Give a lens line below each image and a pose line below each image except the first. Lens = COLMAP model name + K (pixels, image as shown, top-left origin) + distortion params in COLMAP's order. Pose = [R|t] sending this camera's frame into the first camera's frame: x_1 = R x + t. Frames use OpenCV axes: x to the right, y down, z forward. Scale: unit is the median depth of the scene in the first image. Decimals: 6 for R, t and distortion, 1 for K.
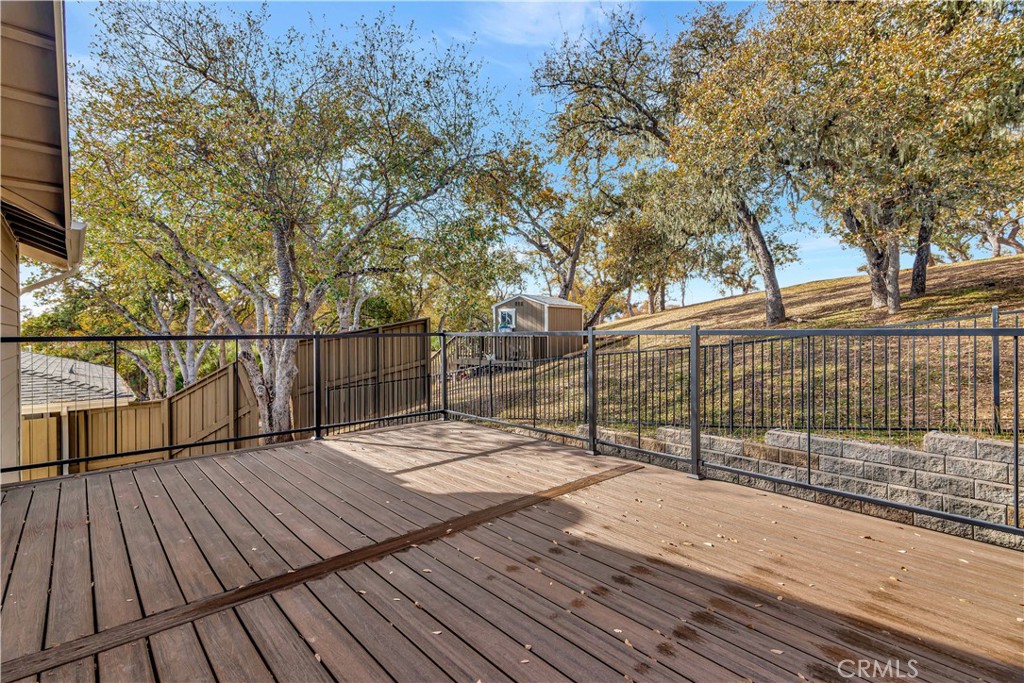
lens RADIAL K [[500.6, 0, 506.6], [0, 500.6, 335.4], [0, 0, 1]] dist [0.019019, 0.000342]
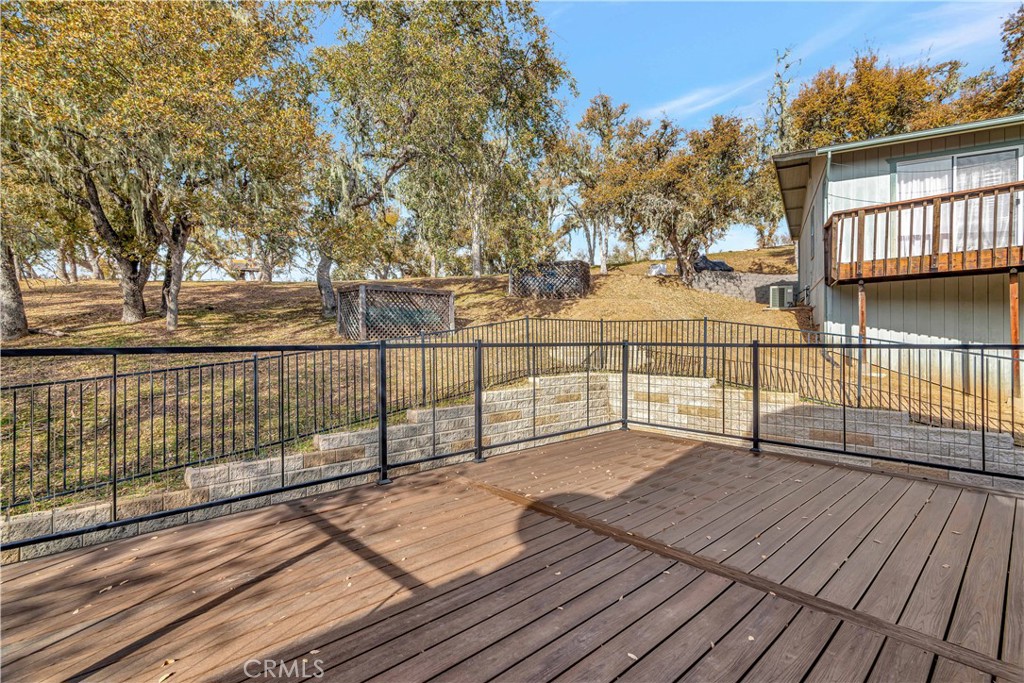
lens RADIAL K [[500.6, 0, 505.8], [0, 500.6, 341.7], [0, 0, 1]] dist [0.019019, 0.000342]
pose [[-0.040969, 0.002506, 0.999157, -1.127776], [0.017082, 0.999852, -0.001807, -0.014133], [-0.999014, 0.016994, -0.041005, 1.268403]]
